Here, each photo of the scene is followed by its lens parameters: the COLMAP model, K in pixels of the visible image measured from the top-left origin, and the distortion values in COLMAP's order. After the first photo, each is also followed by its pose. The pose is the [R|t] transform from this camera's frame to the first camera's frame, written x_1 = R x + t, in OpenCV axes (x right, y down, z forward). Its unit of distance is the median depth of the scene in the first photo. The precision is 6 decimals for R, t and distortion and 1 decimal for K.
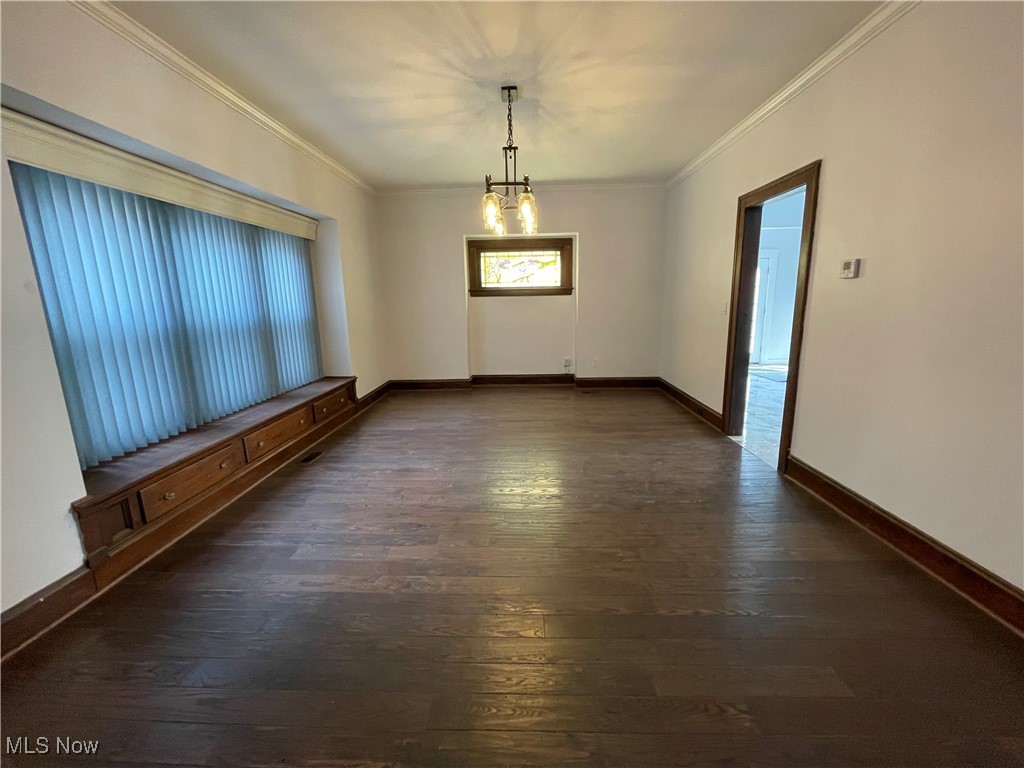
lens RADIAL K [[413.3, 0, 509.8], [0, 413.3, 381.2], [0, 0, 1]] dist [-0.003806, -0.000599]
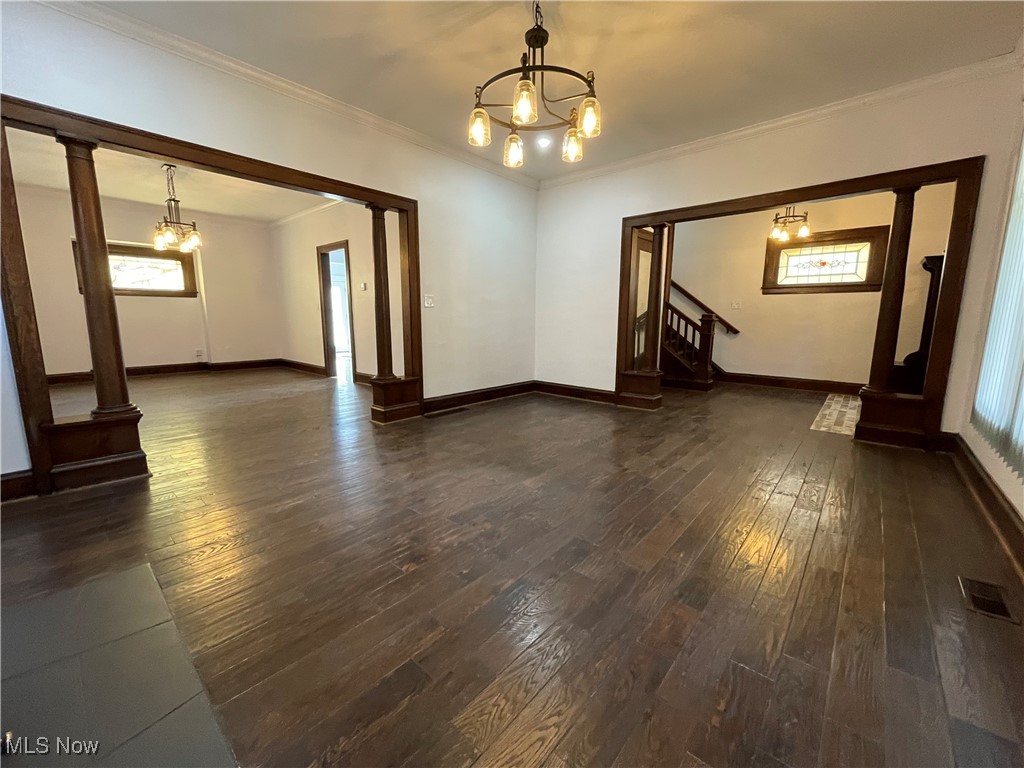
lens RADIAL K [[413.3, 0, 509.8], [0, 413.3, 381.2], [0, 0, 1]] dist [-0.003806, -0.000599]
pose [[0.633092, -0.097342, 0.767932, -0.415052], [0.135849, 0.990637, 0.013576, 0.270252], [-0.762063, 0.095727, 0.640387, -0.868773]]
